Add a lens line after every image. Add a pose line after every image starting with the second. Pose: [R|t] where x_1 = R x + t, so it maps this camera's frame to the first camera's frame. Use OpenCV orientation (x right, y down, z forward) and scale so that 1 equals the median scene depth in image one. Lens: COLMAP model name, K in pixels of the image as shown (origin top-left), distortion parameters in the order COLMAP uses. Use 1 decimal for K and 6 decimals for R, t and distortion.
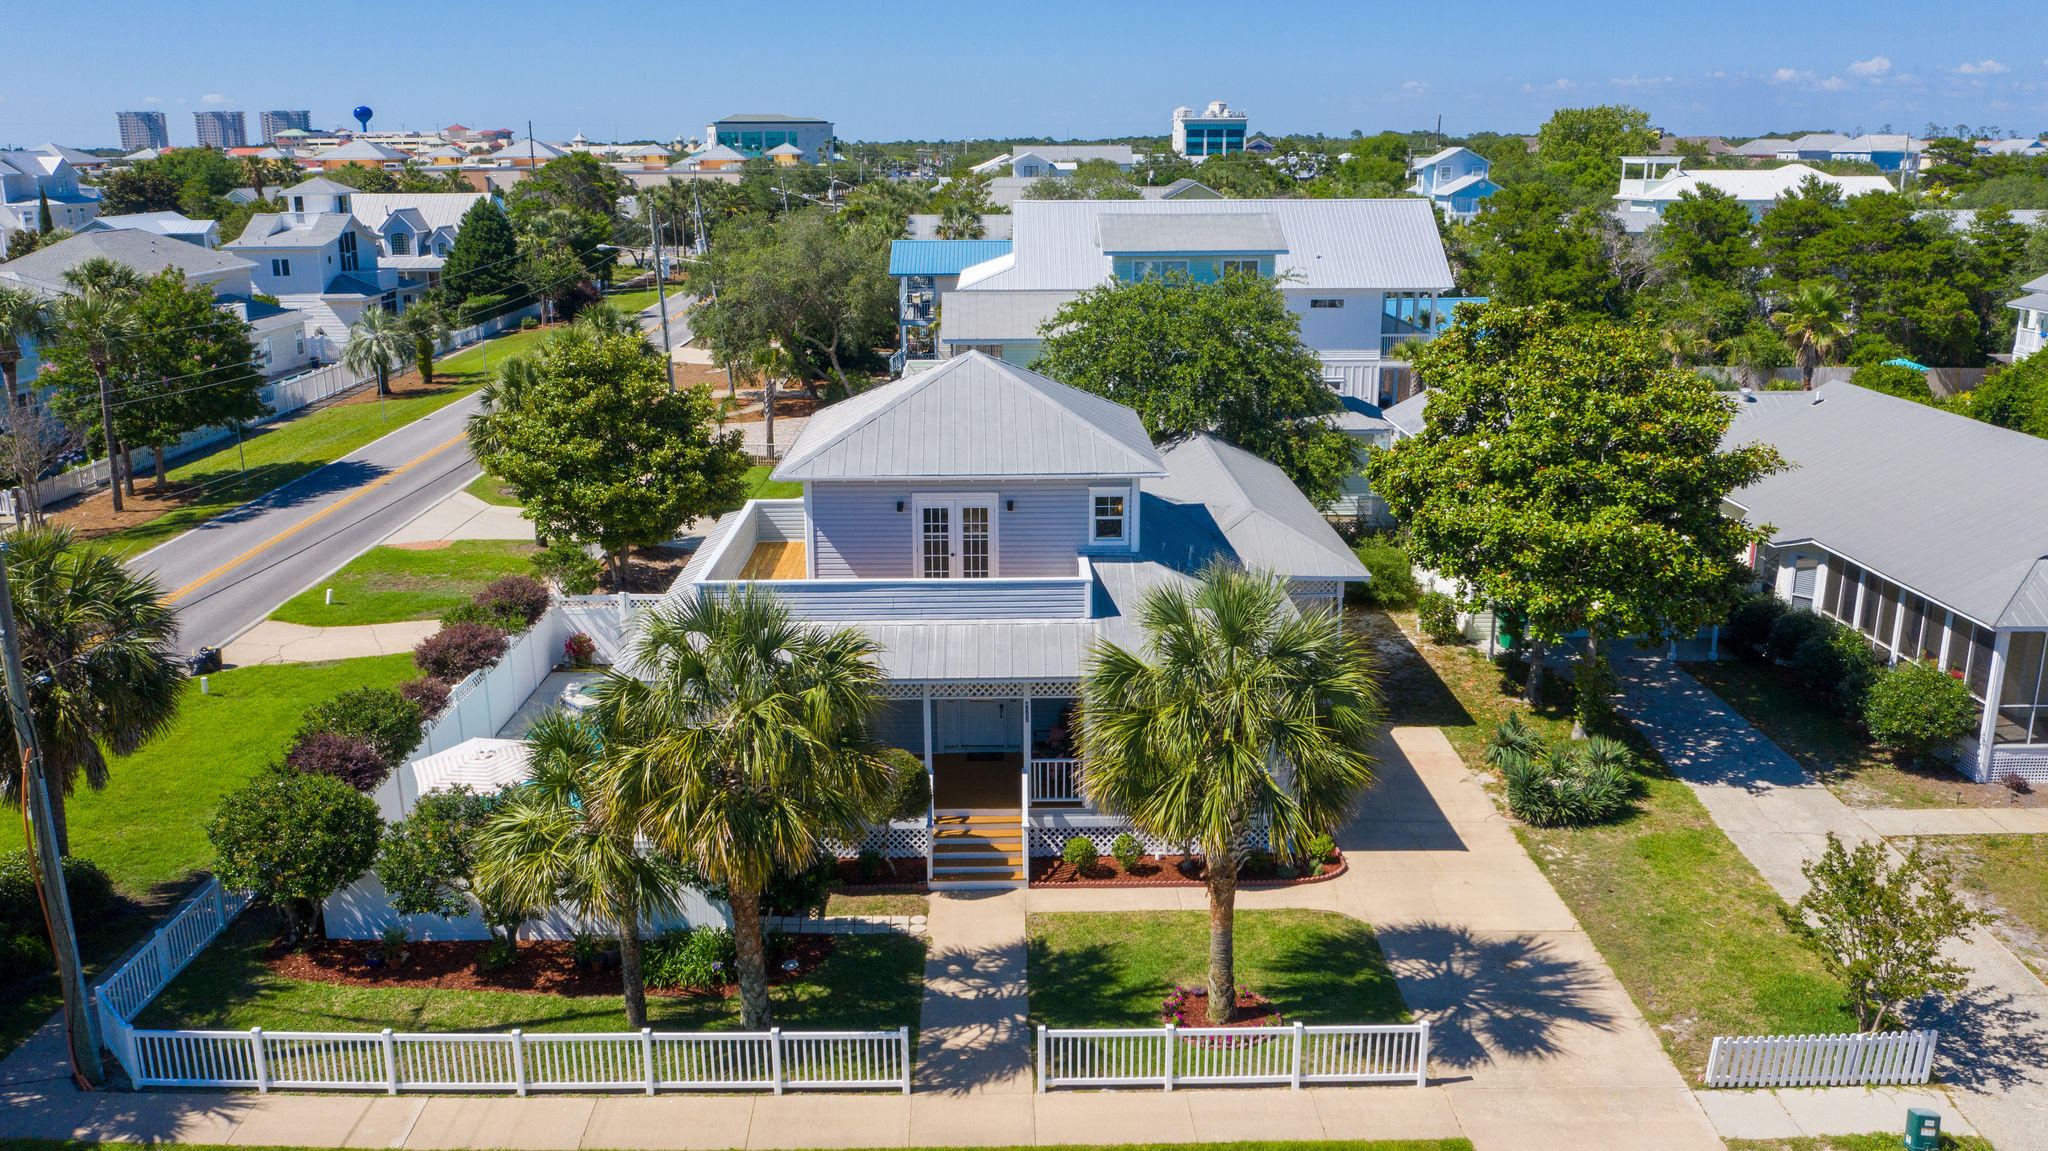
lens RADIAL K [[1573.6, 0, 1003.5], [0, 1573.6, 575.0], [0, 0, 1]] dist [-0.021909, 0.006566]
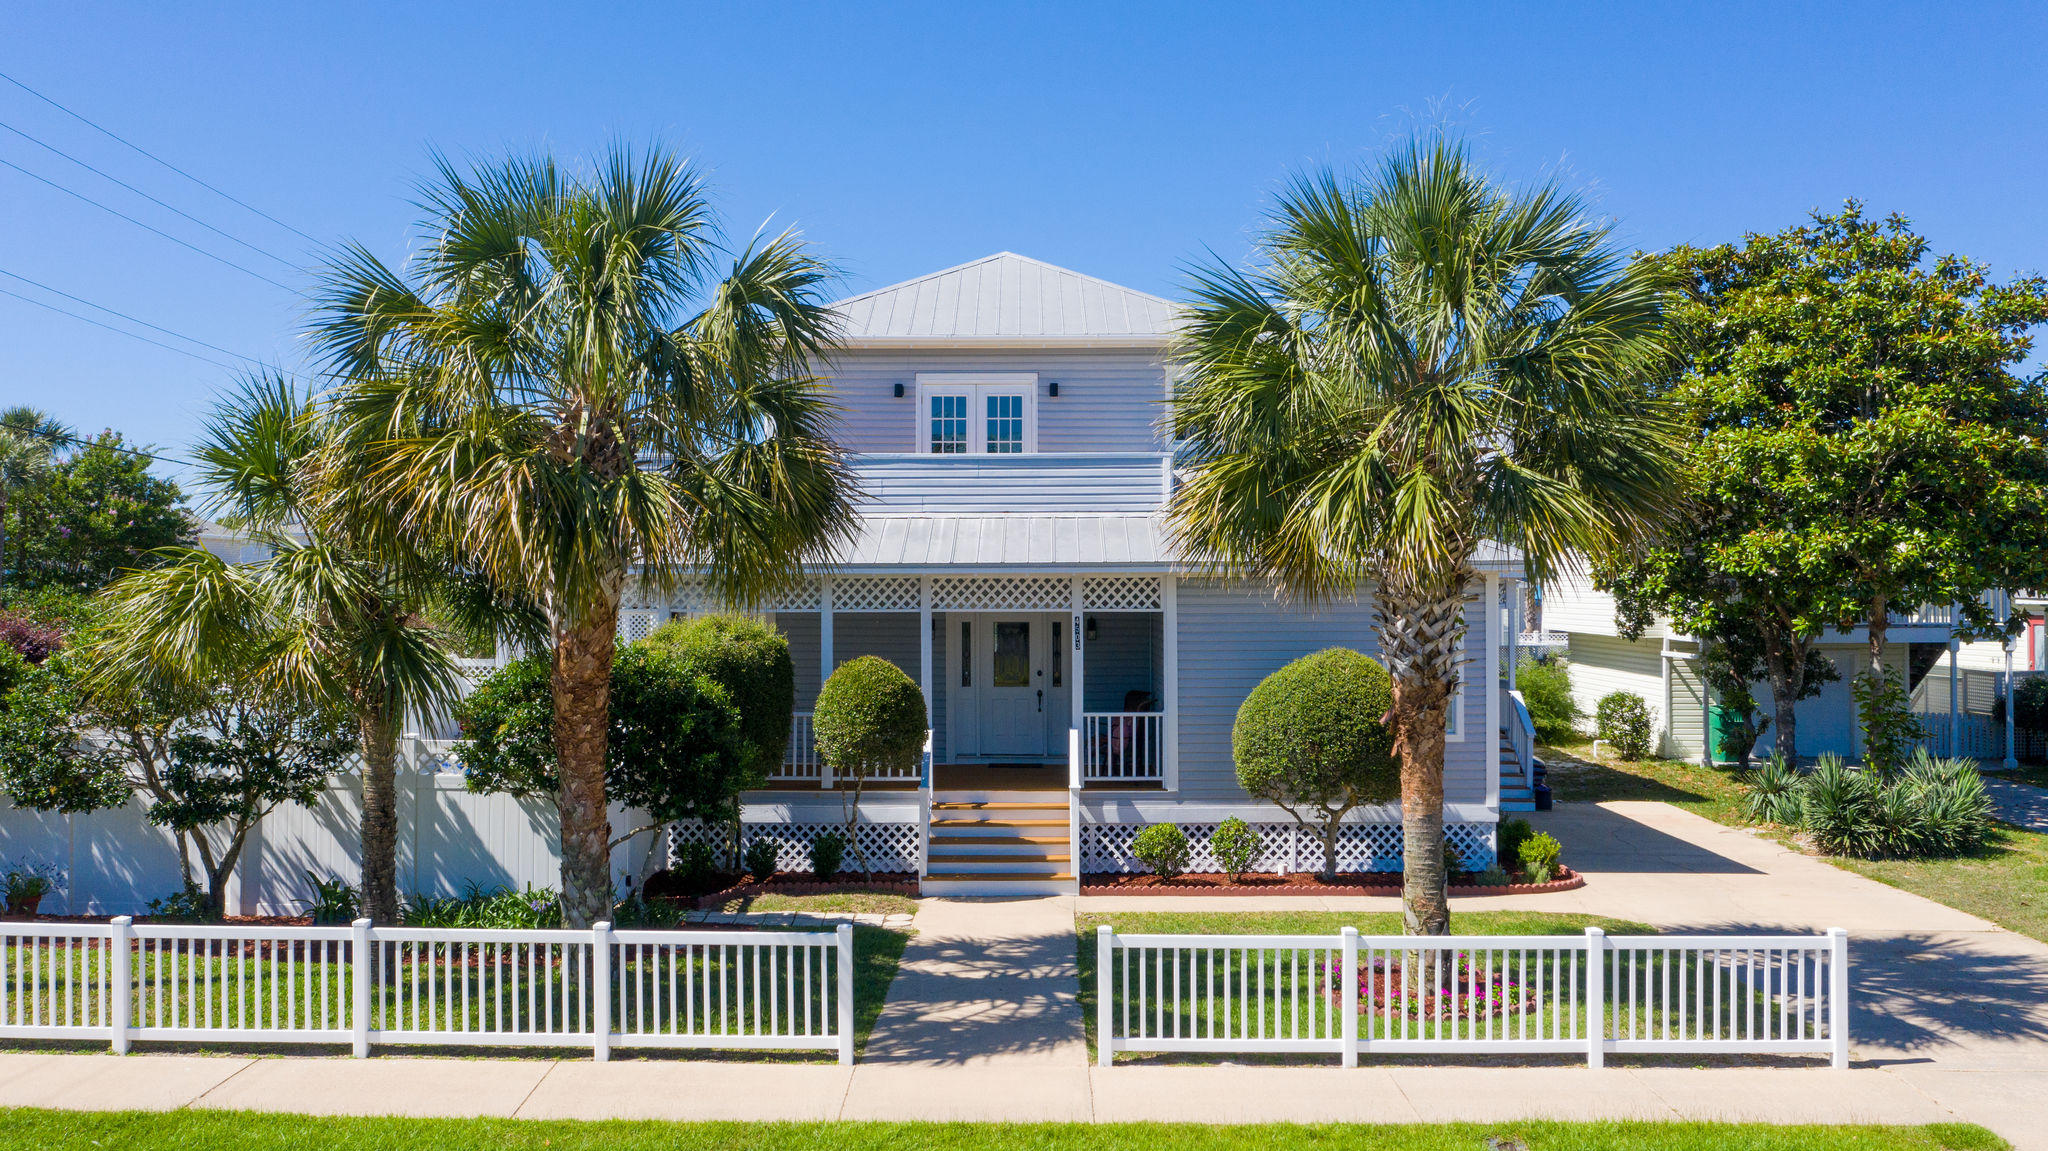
lens RADIAL K [[1608.4, 0, 1011.6], [0, 1608.4, 571.9], [0, 0, 1]] dist [-0.001044, -0.038684]
pose [[0.999655, 0.005632, -0.025667, 0.004177], [-0.012281, 0.963655, -0.266869, 0.222657], [0.023232, 0.267092, 0.963391, 0.314065]]
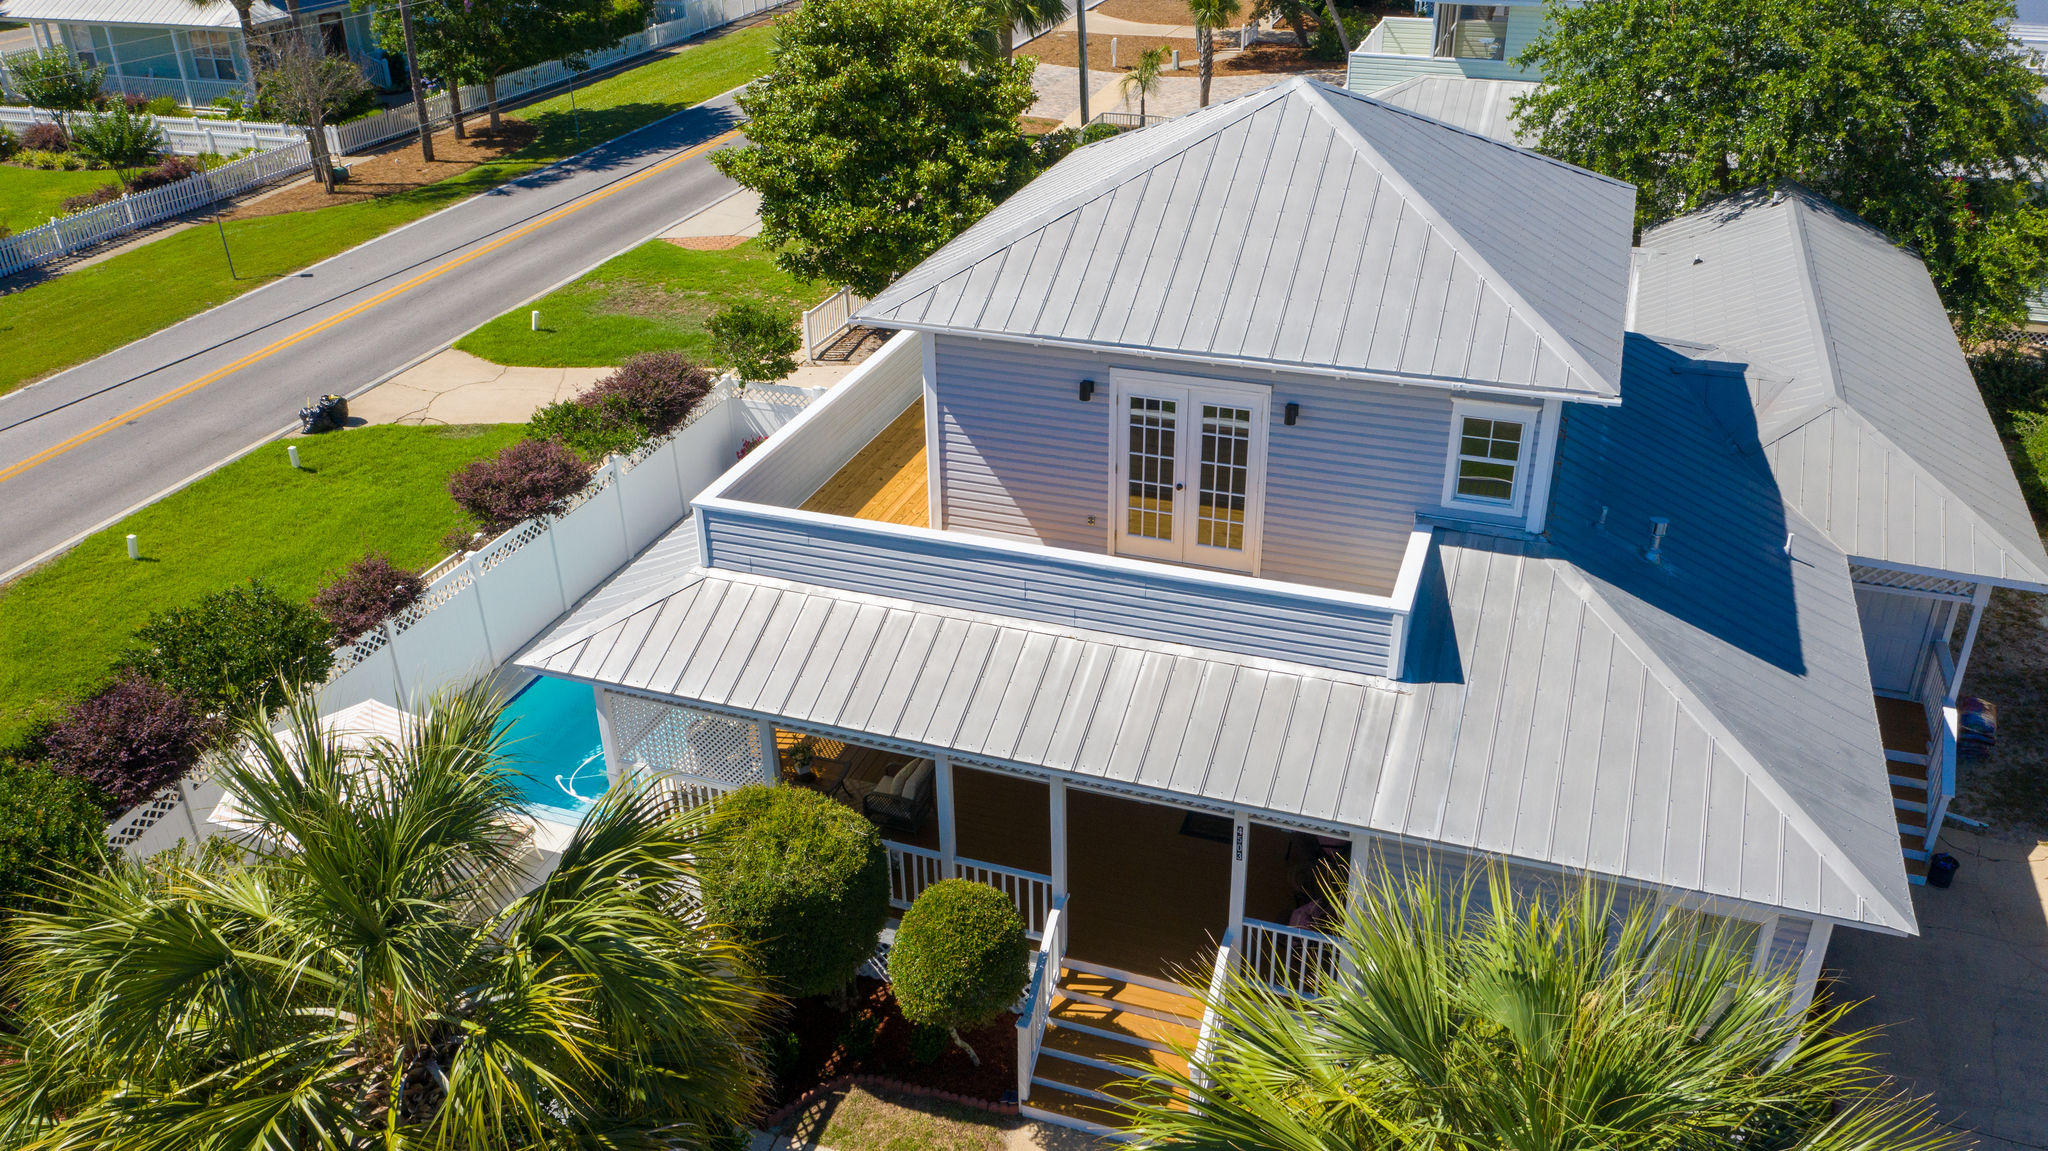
lens RADIAL K [[1590.7, 0, 1024.0], [0, 1590.7, 575.5], [0, 0, 1]] dist [-0.019640, -0.000806]
pose [[0.938987, 0.154692, -0.307203, 0.087143], [-0.078784, 0.966142, 0.245690, -0.110511], [0.334808, -0.206497, 0.919382, 0.472567]]
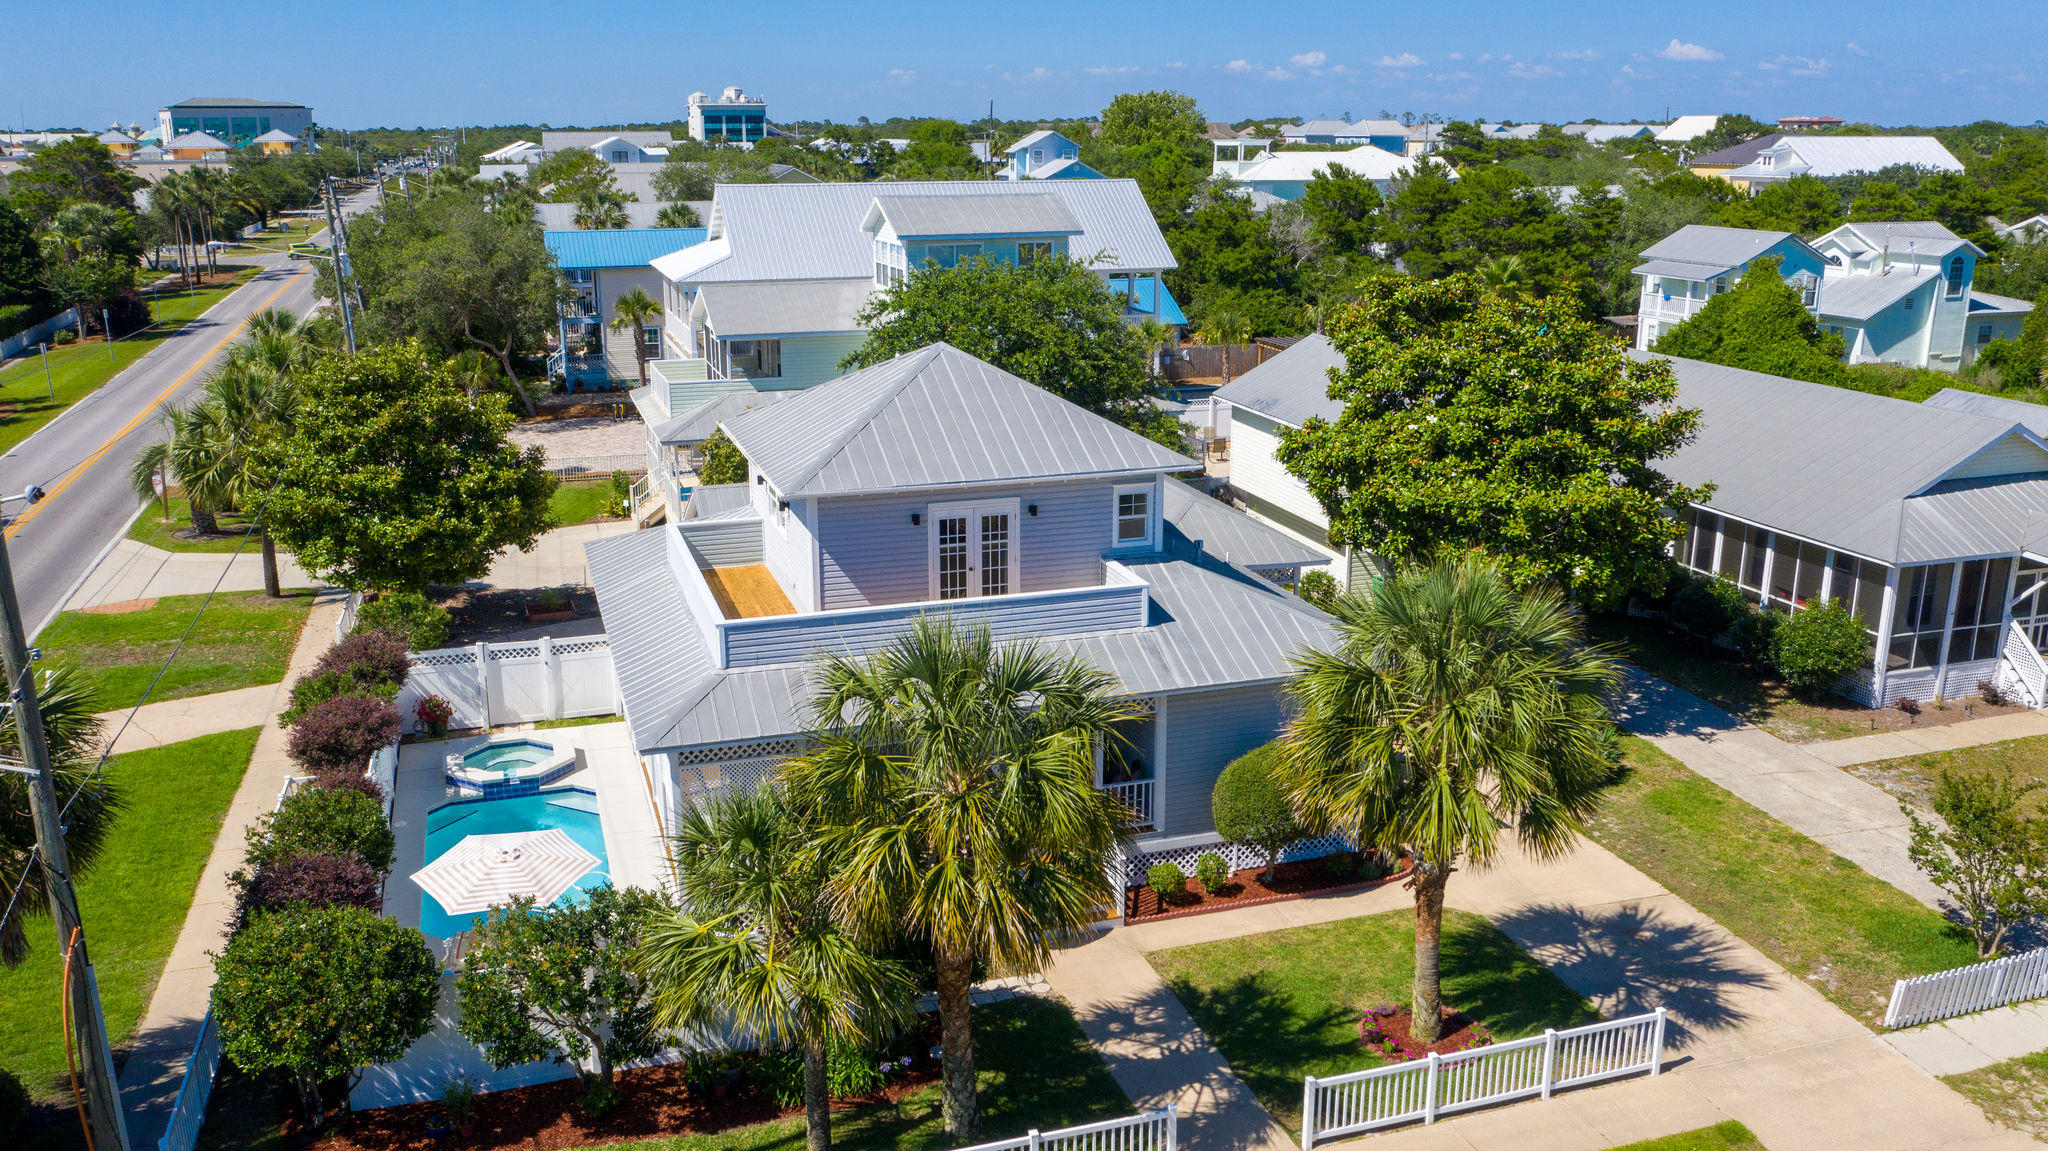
lens RADIAL K [[1610.0, 0, 995.9], [0, 1610.0, 570.8], [0, 0, 1]] dist [-0.018484, 0.003220]
pose [[0.957183, -0.074980, 0.279605, -0.272553], [0.075162, 0.997120, 0.010088, -0.019838], [-0.279556, 0.011360, 0.960062, 0.108323]]
